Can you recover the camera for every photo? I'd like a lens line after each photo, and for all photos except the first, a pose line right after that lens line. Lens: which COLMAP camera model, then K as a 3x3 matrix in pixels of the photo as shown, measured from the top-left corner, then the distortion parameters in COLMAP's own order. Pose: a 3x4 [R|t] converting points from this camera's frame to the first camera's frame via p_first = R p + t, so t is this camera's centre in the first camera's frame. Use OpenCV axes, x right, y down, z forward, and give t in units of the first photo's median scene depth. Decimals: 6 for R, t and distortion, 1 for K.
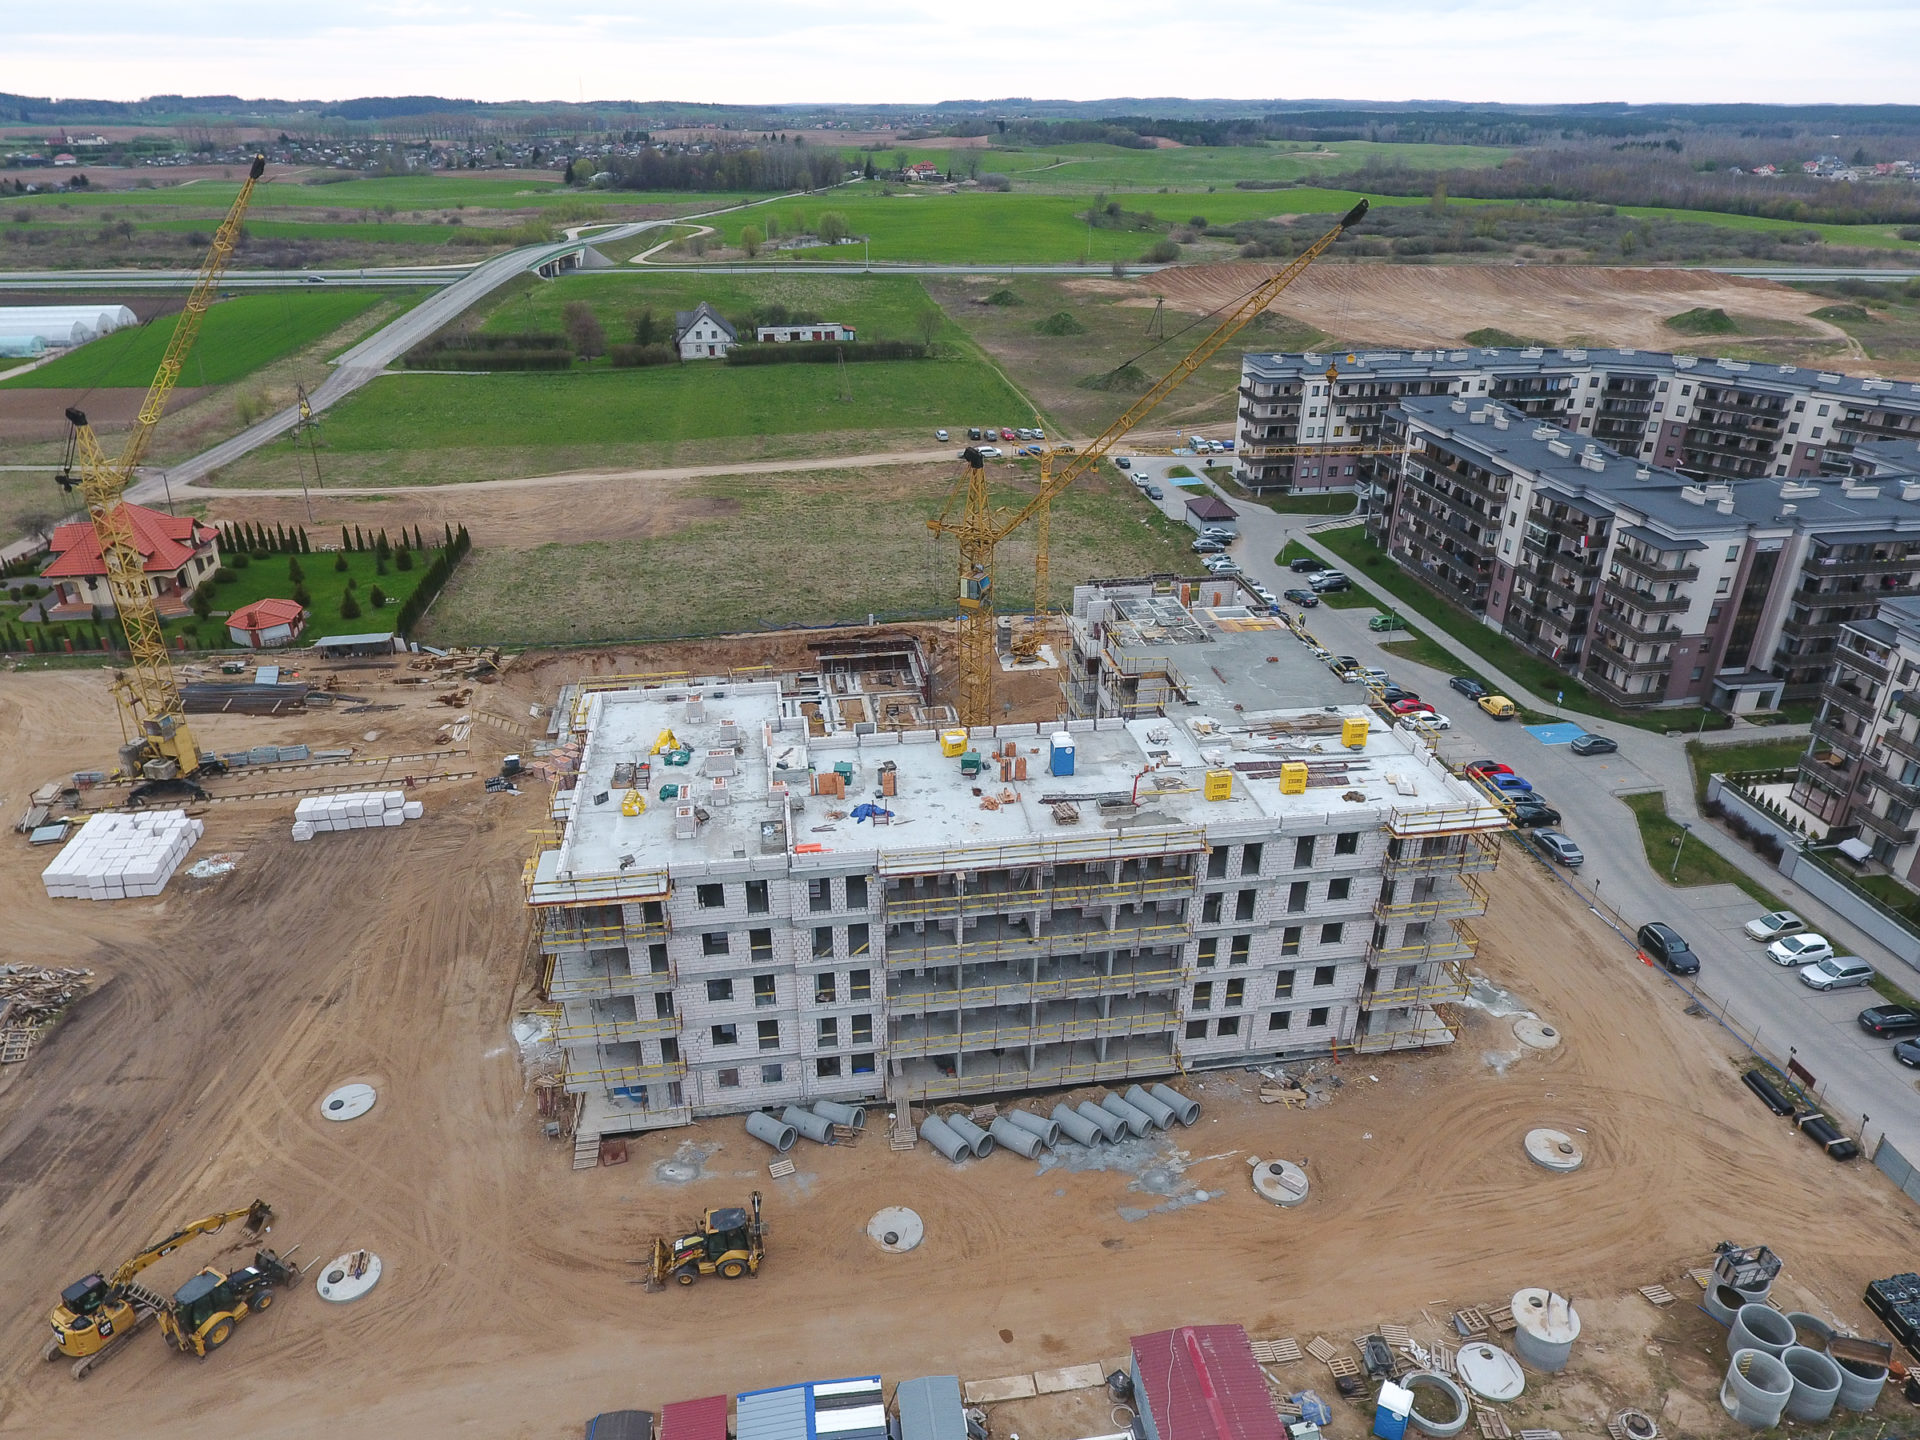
lens RADIAL K [[1238.6, 0, 949.3], [0, 1238.6, 709.6], [0, 0, 1]] dist [-0.003953, 0.000095]
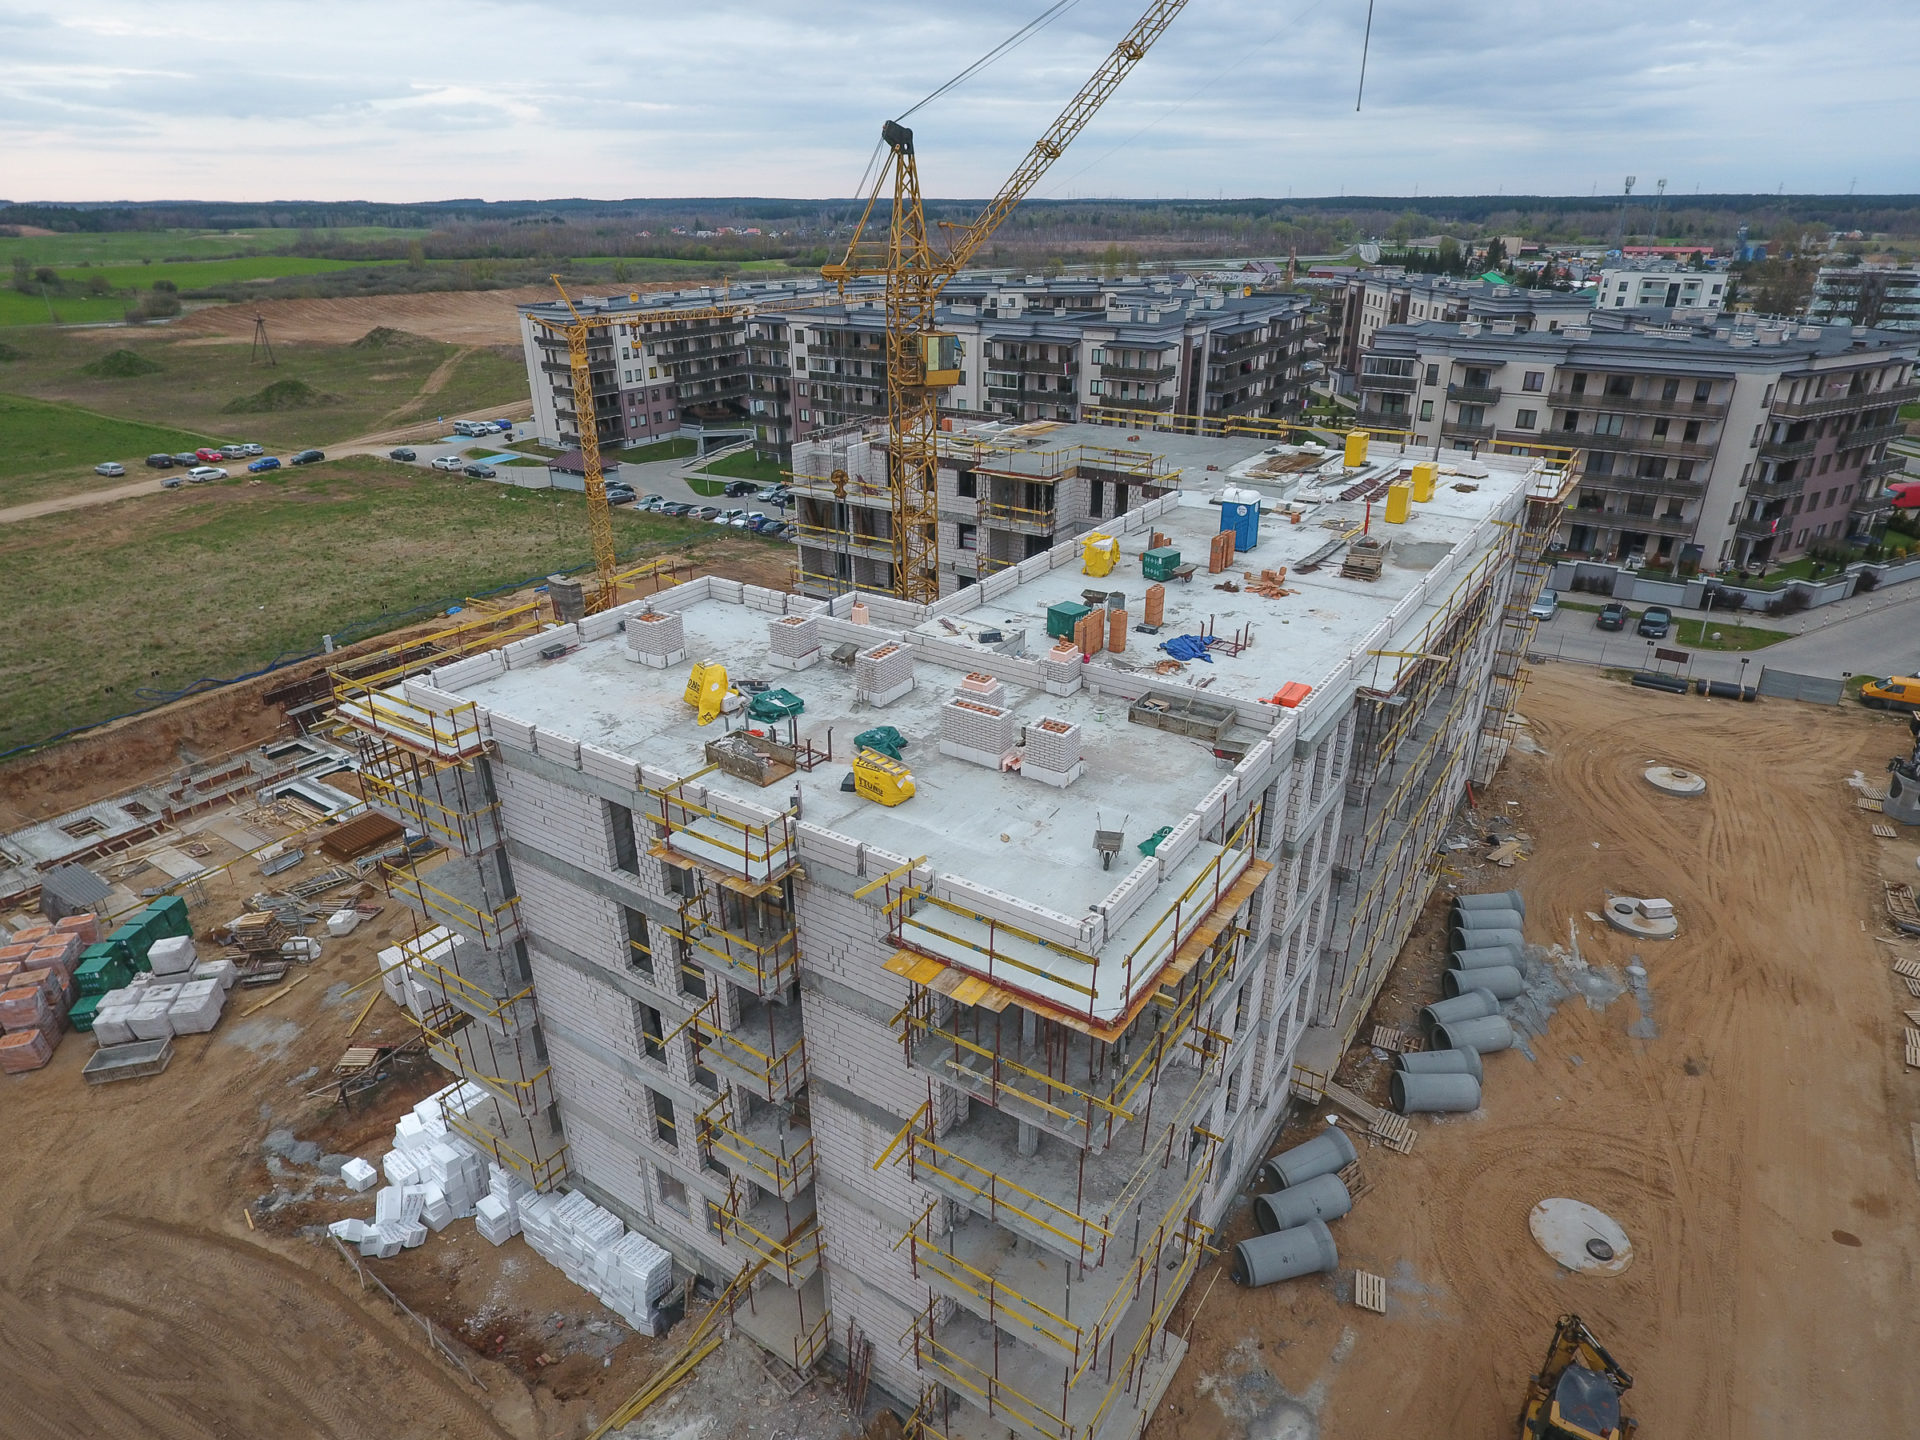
lens RADIAL K [[1130.2, 0, 960.0], [0, 1130.2, 720.0], [0, 0, 1]] dist [-0.002143, -0.000846]
pose [[0.676015, -0.311377, 0.667868, -0.226675], [0.329604, 0.938387, 0.103875, 0.011664], [-0.659063, 0.149911, 0.736995, 0.321980]]
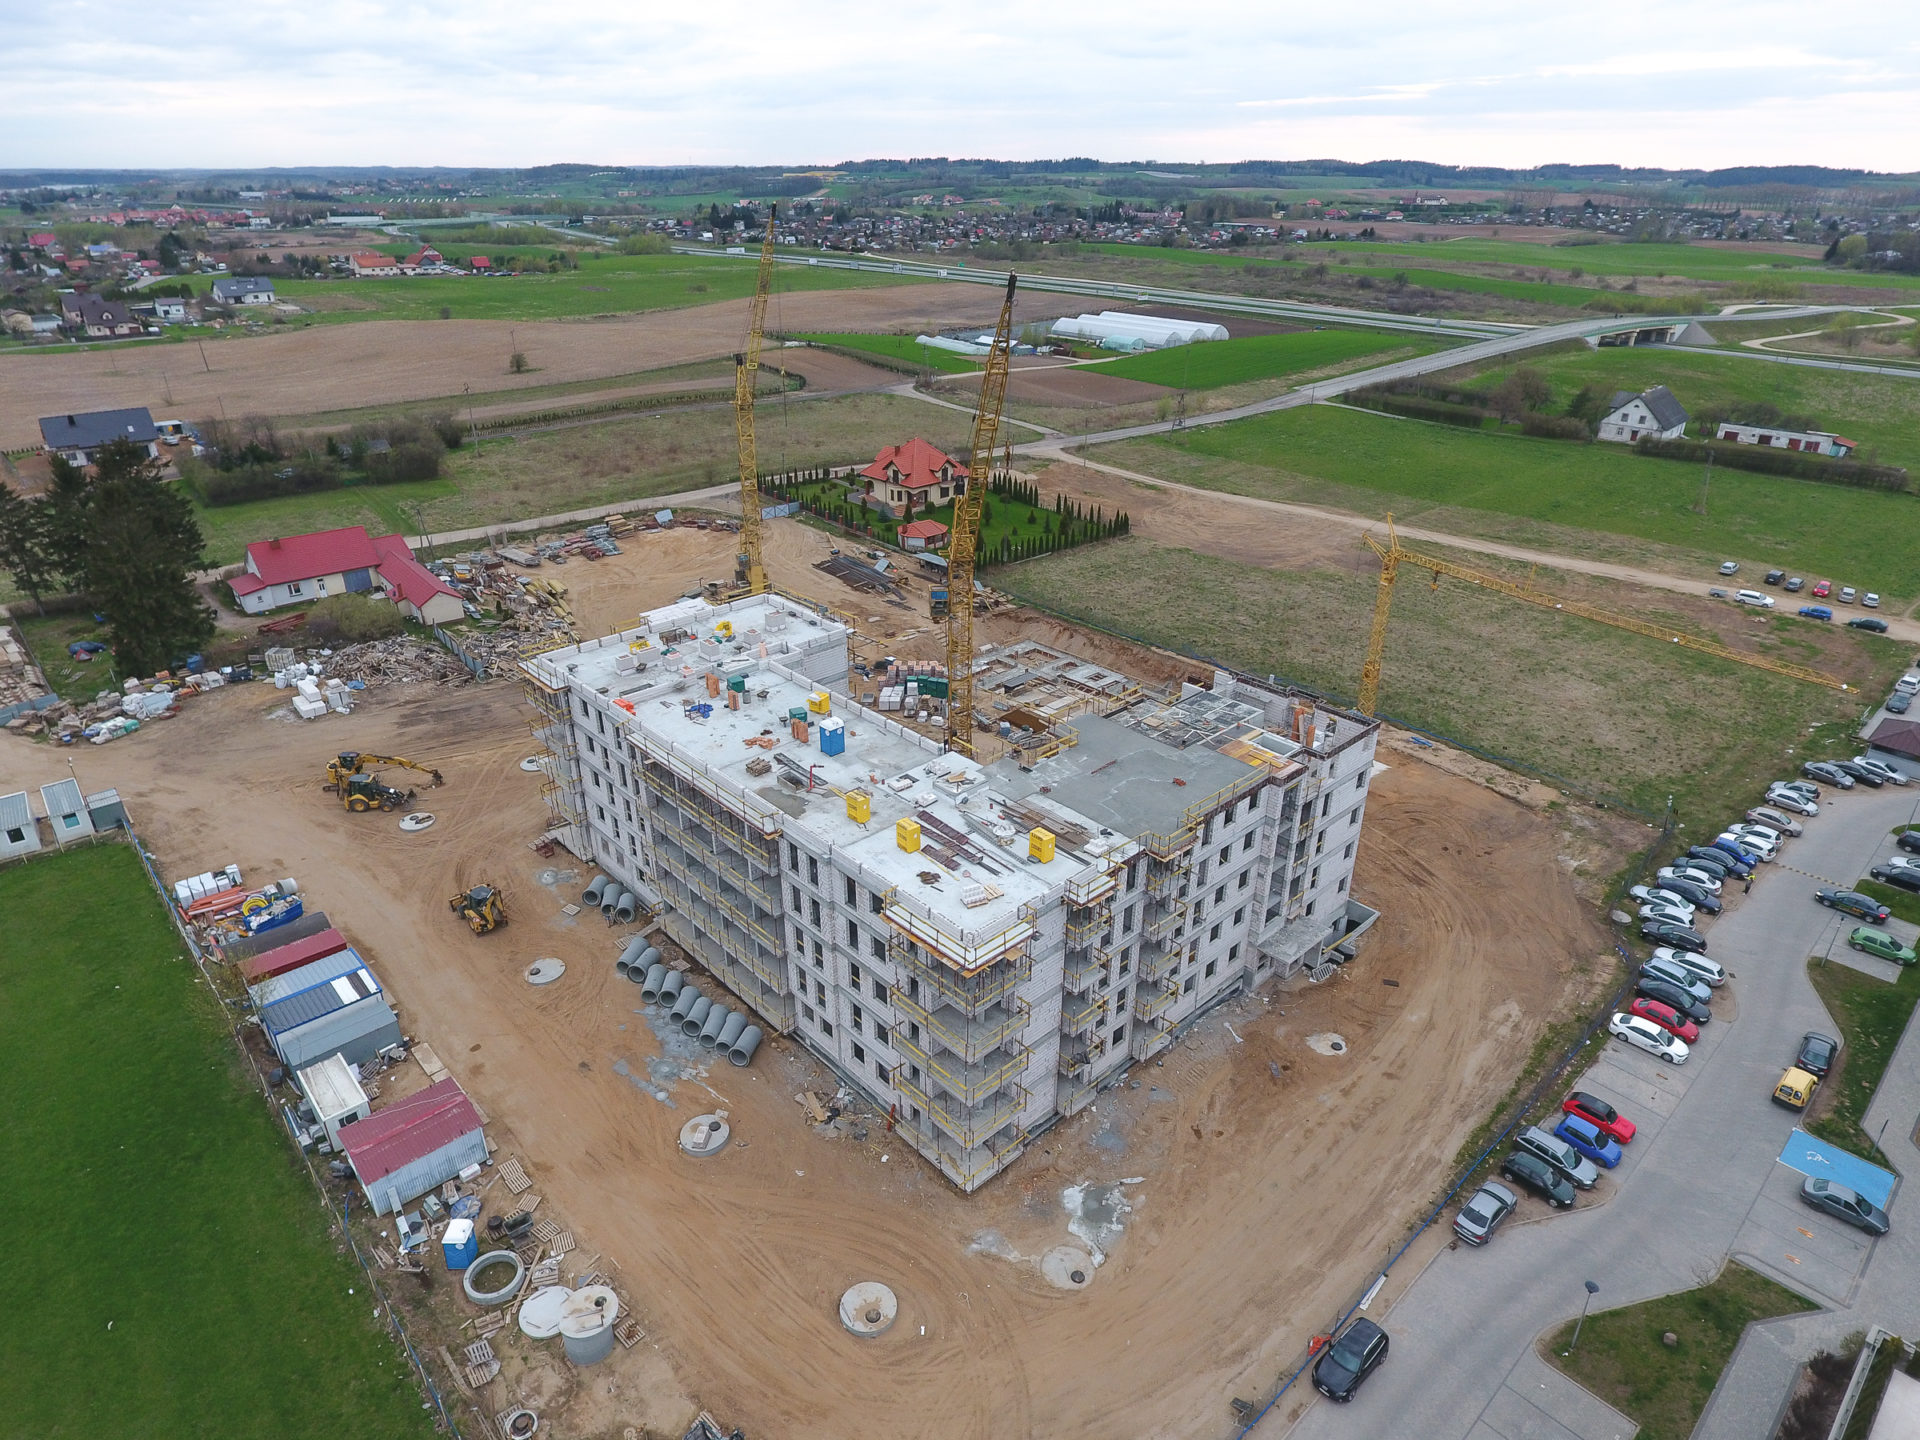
lens RADIAL K [[1149.3, 0, 960.0], [0, 1149.3, 720.0], [0, 0, 1]] dist [-0.003683, -0.000812]
pose [[0.564187, 0.358327, -0.743838, 0.460606], [-0.365733, 0.916167, 0.163941, -0.095066], [0.740225, 0.179553, 0.647941, 0.194513]]
